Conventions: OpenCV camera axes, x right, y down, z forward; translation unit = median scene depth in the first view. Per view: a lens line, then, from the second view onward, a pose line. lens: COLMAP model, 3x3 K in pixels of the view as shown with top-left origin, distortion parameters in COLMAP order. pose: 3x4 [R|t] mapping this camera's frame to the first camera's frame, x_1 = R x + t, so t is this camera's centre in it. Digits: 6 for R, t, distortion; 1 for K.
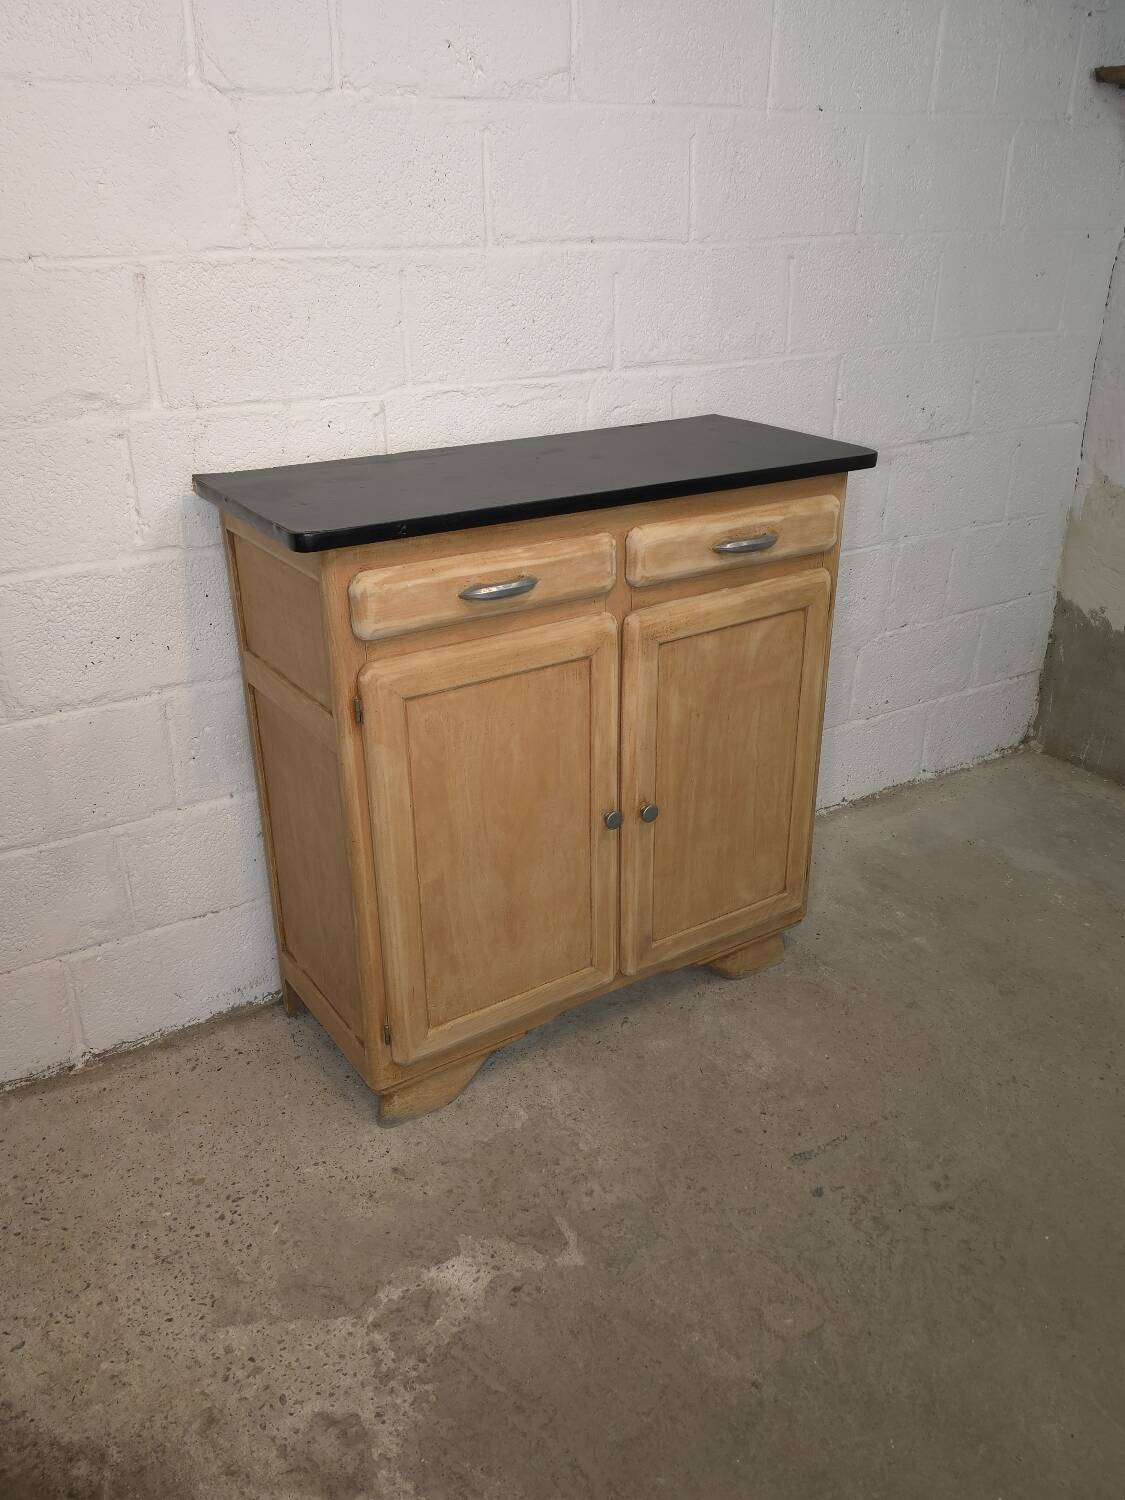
lens RADIAL K [[1200.0, 0, 557.0], [0, 1200.0, 764.5], [0, 0, 1]] dist [0.074266, -0.087935]
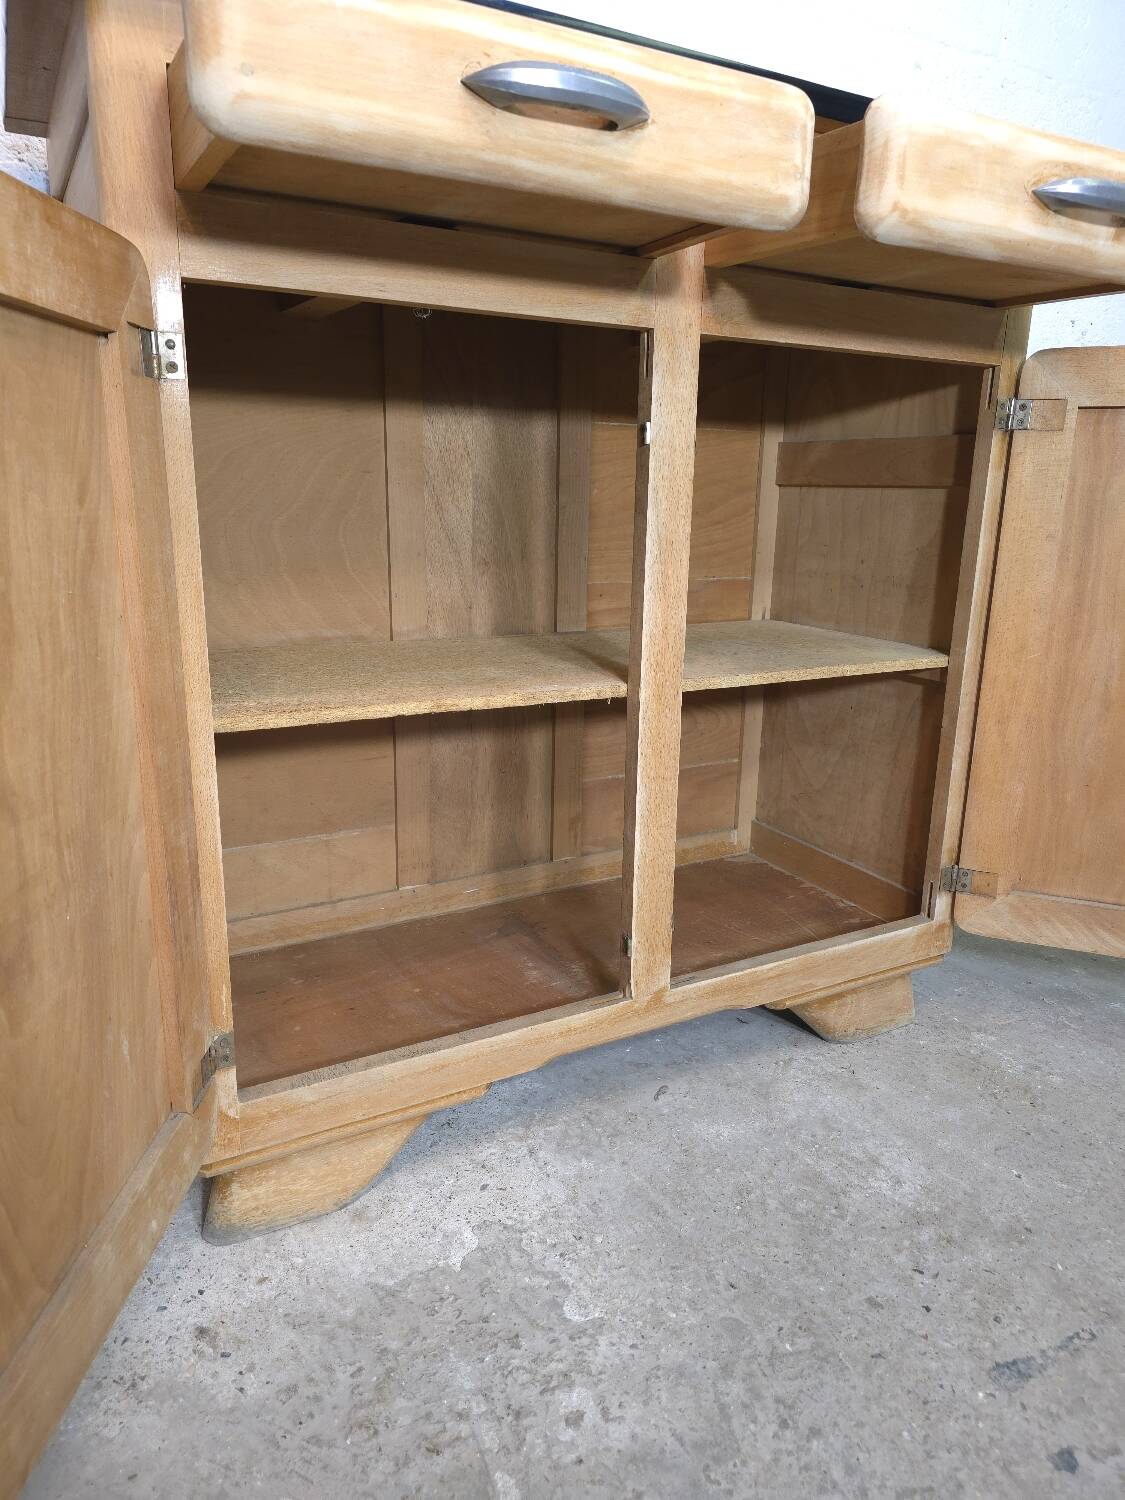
lens RADIAL K [[1016.2, 0, 551.2], [0, 1016.2, 743.1], [0, 0, 1]] dist [0.044163, -0.041242]
pose [[0.996621, 0.043364, -0.069755, 0.033371], [-0.055537, 0.981482, -0.183329, 0.160974], [0.060513, 0.186584, 0.980574, 0.532338]]
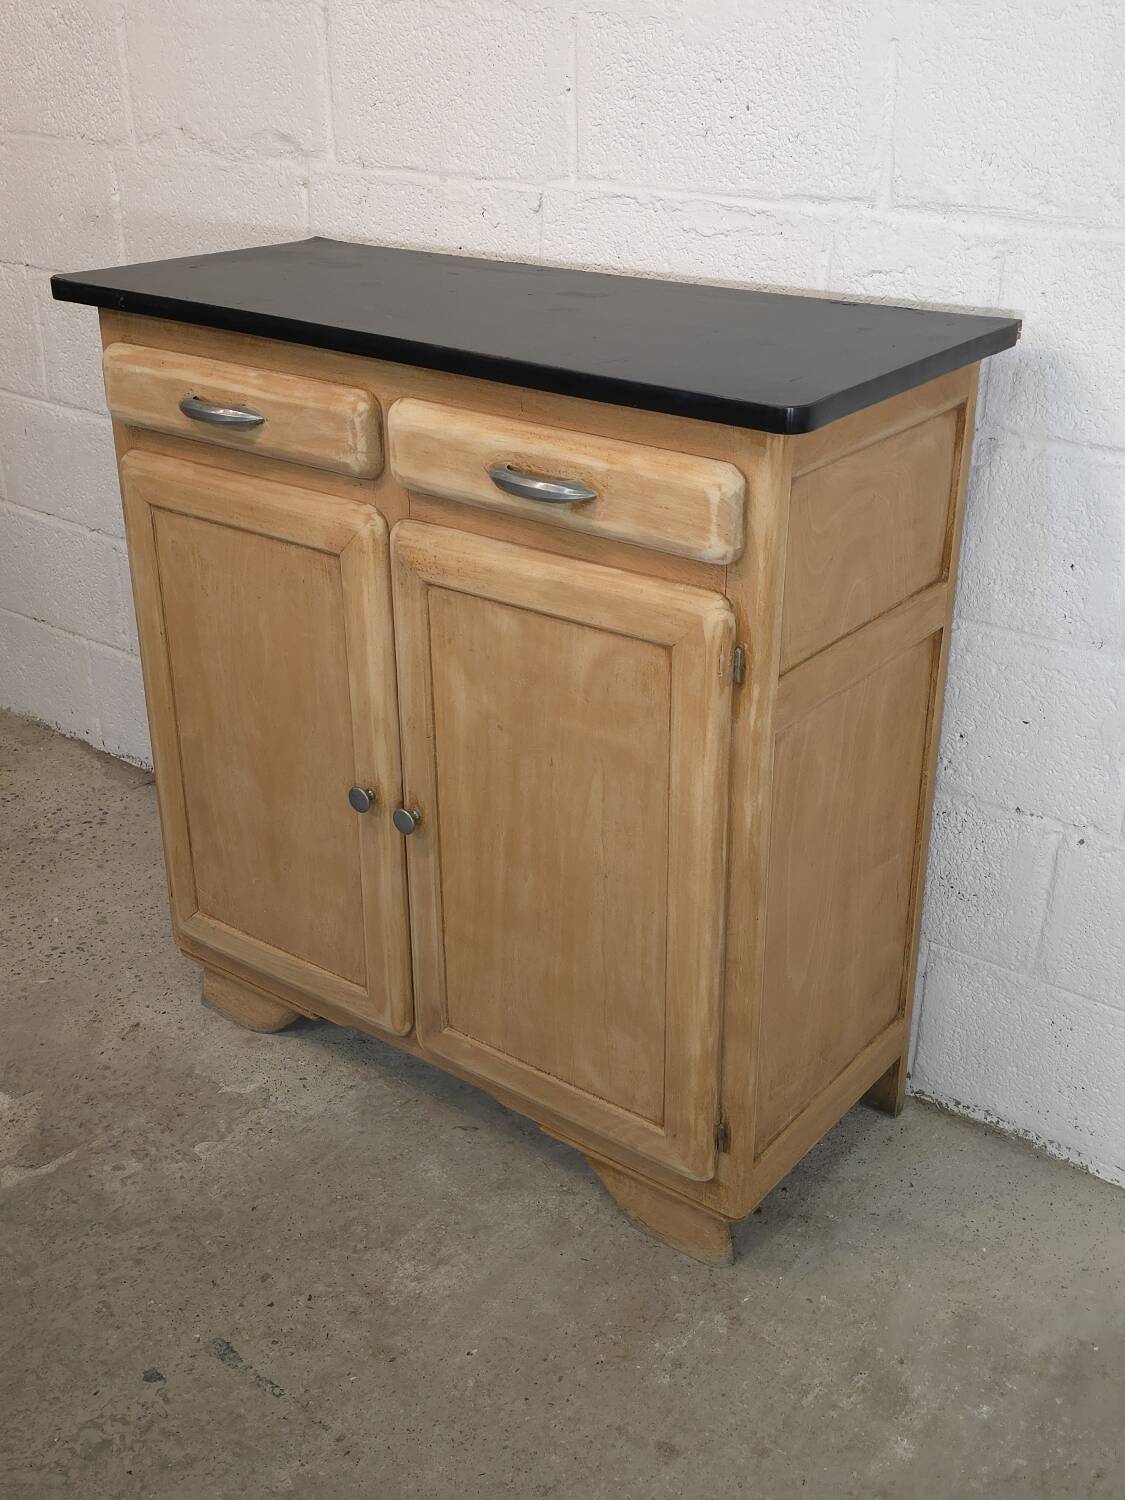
lens RADIAL K [[1612.4, 0, 555.8], [0, 1612.4, 752.6], [0, 0, 1]] dist [0.074301, -0.098341]
pose [[0.333343, 0.411376, -0.848323, 0.898173], [-0.395297, 0.877861, 0.270371, -0.286202], [0.855934, 0.245213, 0.455244, 0.666761]]
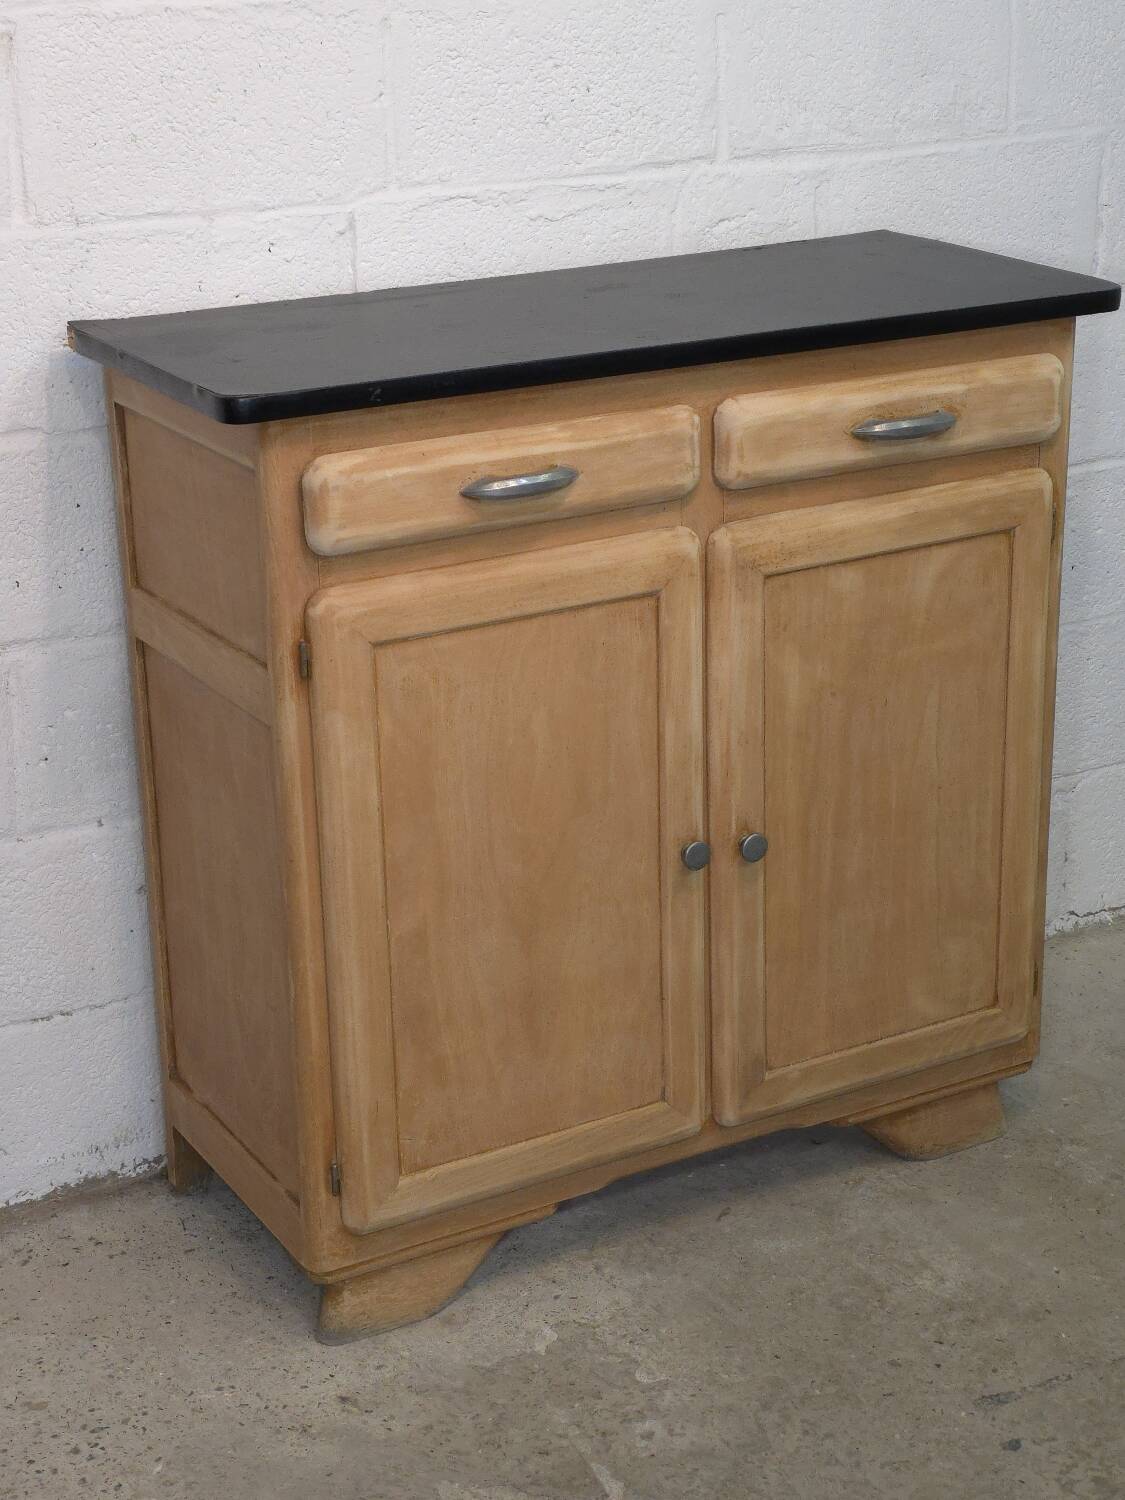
lens RADIAL K [[2599.5, 0, 533.9], [0, 2599.5, 745.7], [0, 0, 1]] dist [0.190023, -0.646230]
pose [[0.997656, 0.010769, -0.067574, 0.054846], [-0.016717, 0.995974, -0.088071, 0.113145], [0.066354, 0.088994, 0.993820, -0.387712]]
